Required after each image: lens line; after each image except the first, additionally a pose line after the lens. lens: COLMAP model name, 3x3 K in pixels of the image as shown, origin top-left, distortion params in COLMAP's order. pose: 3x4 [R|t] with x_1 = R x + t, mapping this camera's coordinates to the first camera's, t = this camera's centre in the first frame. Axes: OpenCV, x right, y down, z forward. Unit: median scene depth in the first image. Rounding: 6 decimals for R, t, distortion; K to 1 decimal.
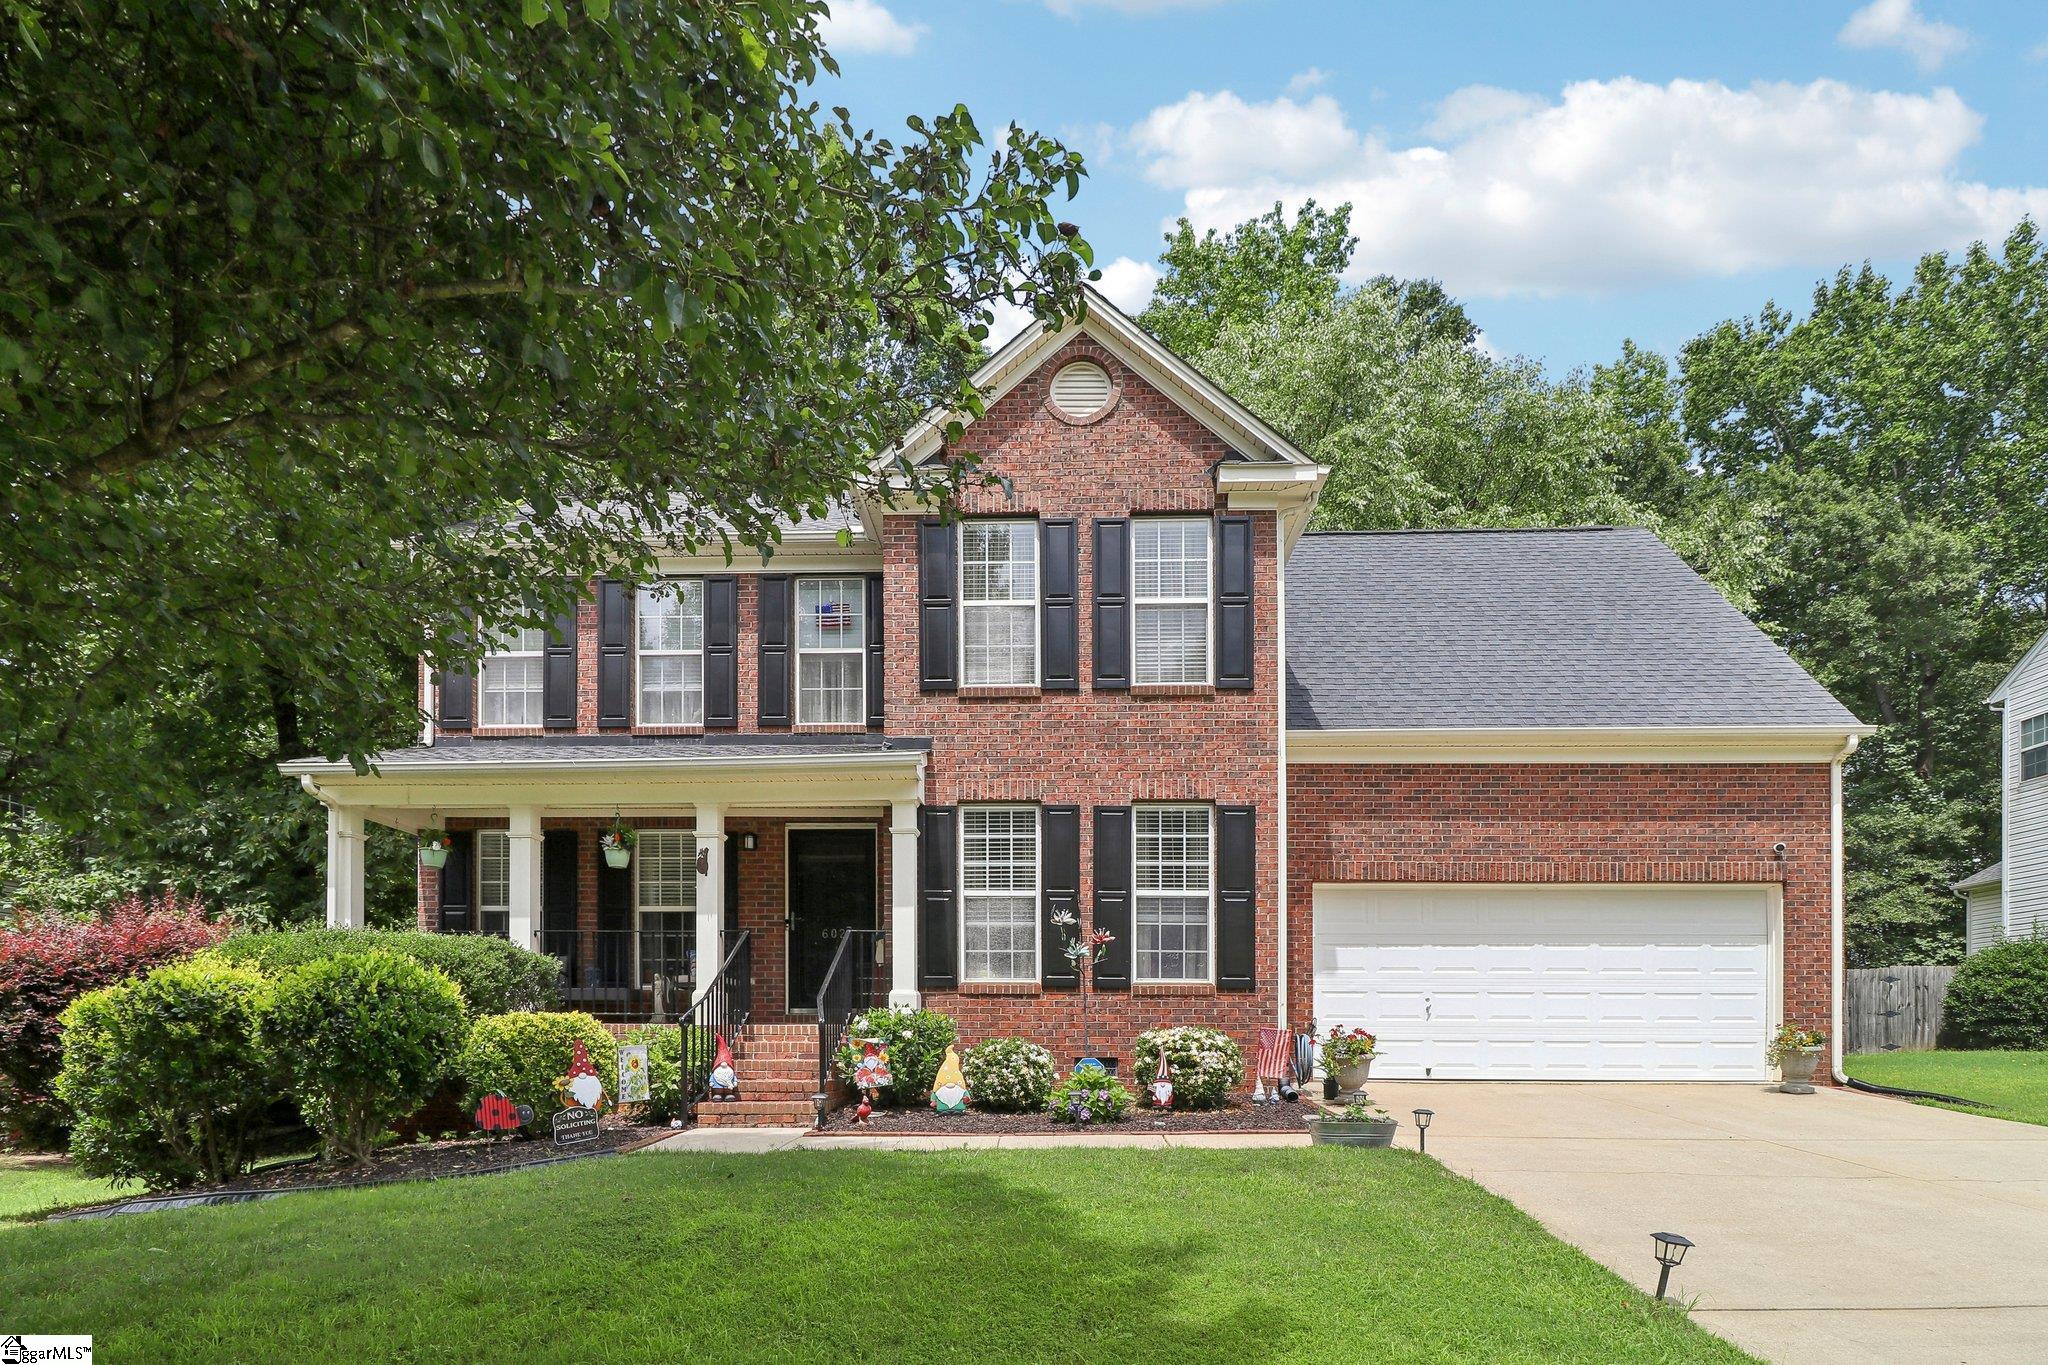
lens RADIAL K [[998.8, 0, 1026.6], [0, 998.8, 672.2], [0, 0, 1]] dist [-0.004156, -0.003342]
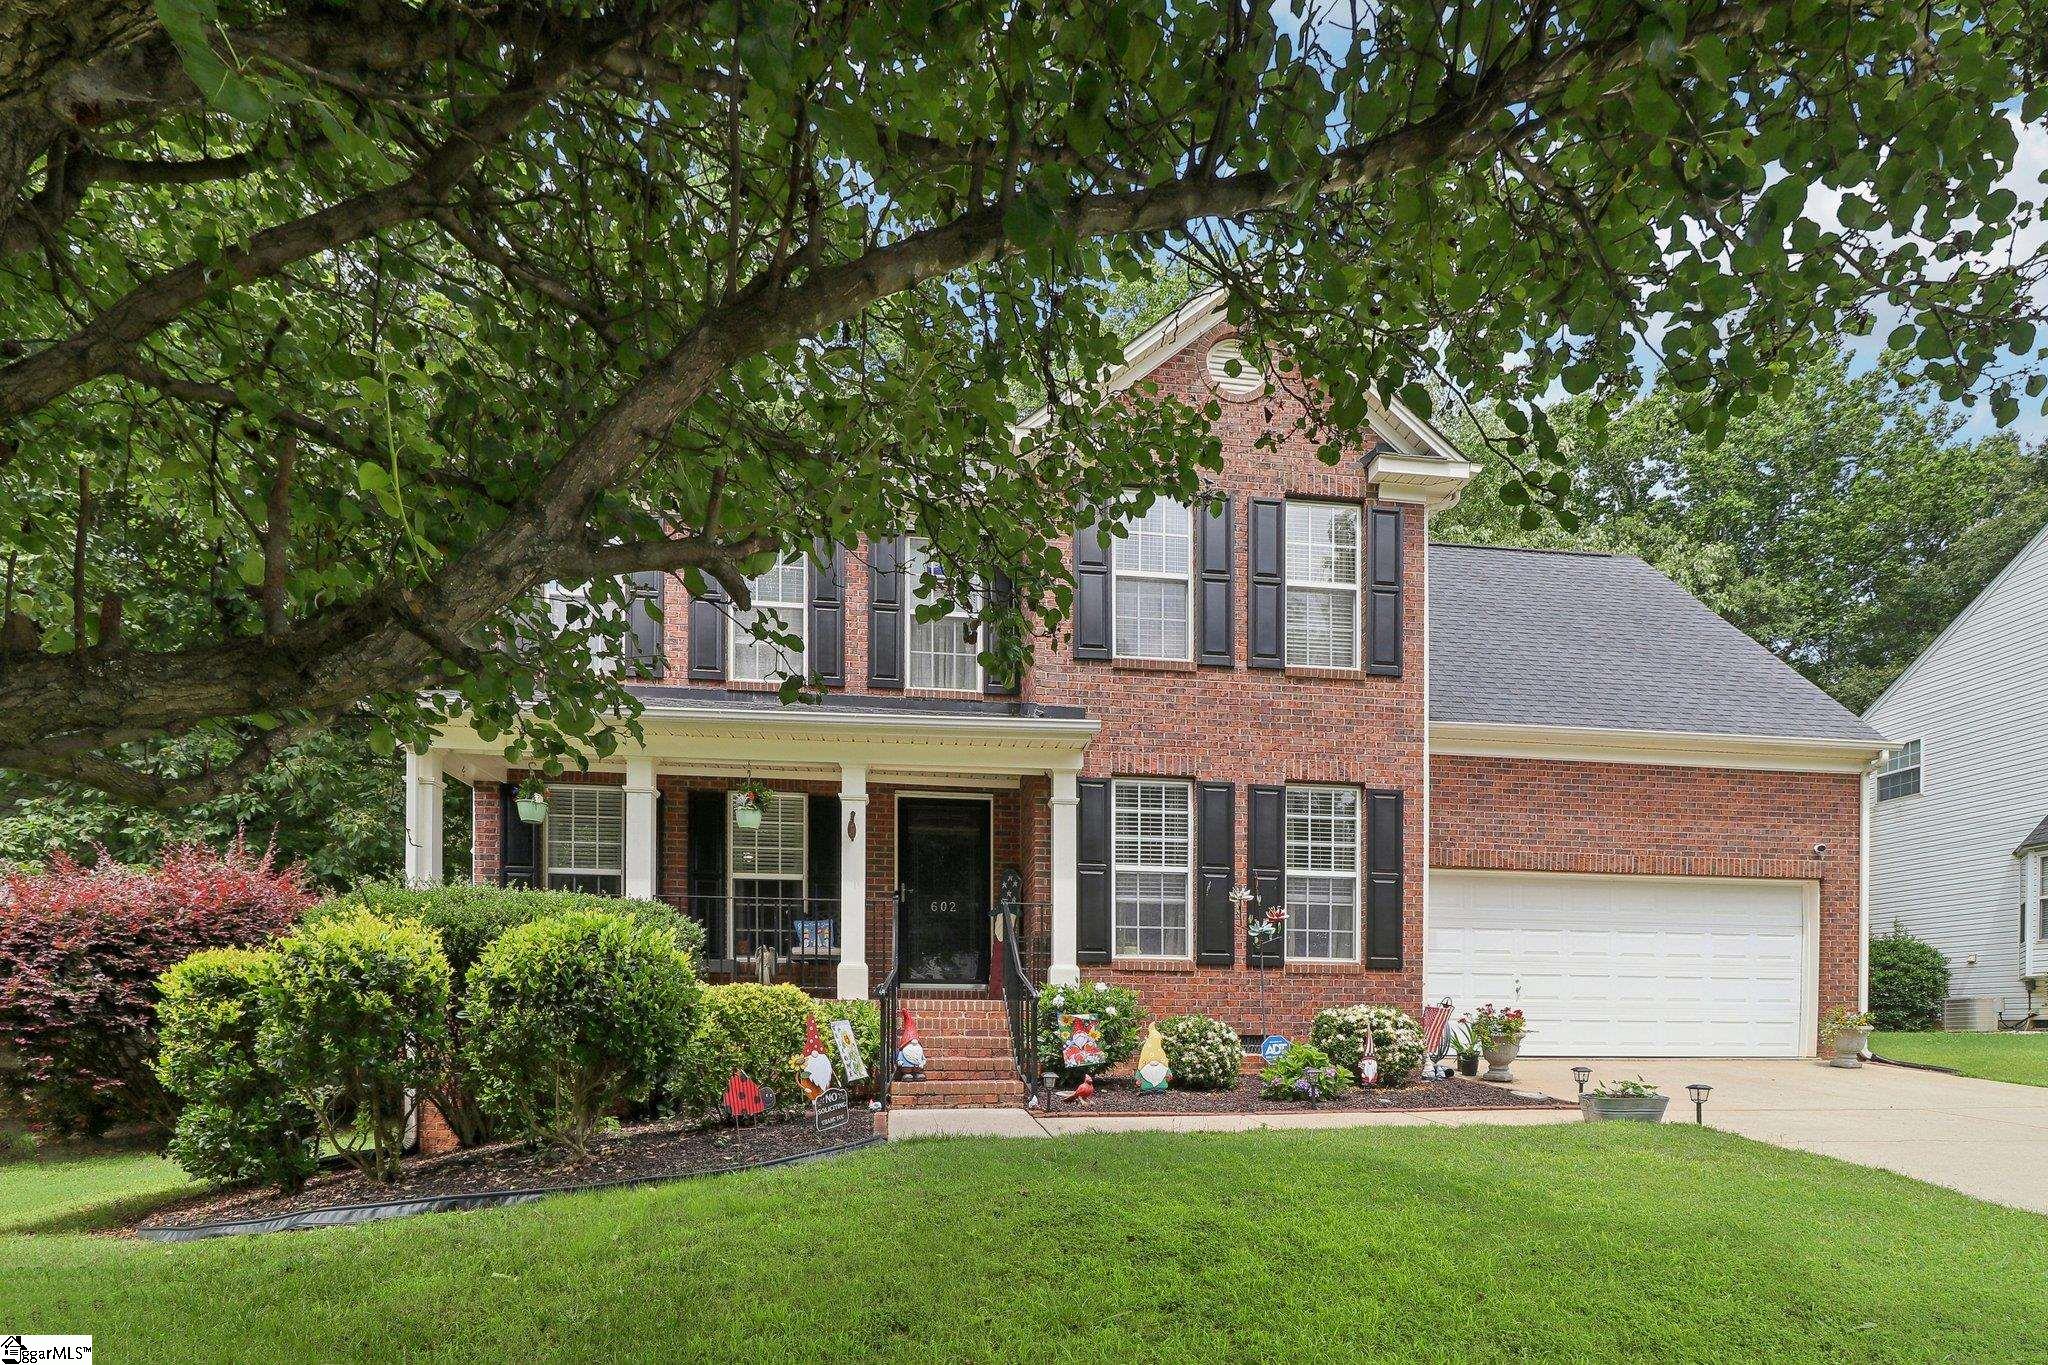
lens RADIAL K [[957.0, 0, 1026.3], [0, 957.0, 686.4], [0, 0, 1]] dist [-0.004273, -0.004279]
pose [[0.986677, 0.057860, 0.152056, -0.298885], [-0.060602, 0.998071, 0.013459, 0.036652], [-0.150984, -0.022495, 0.988280, 0.091519]]
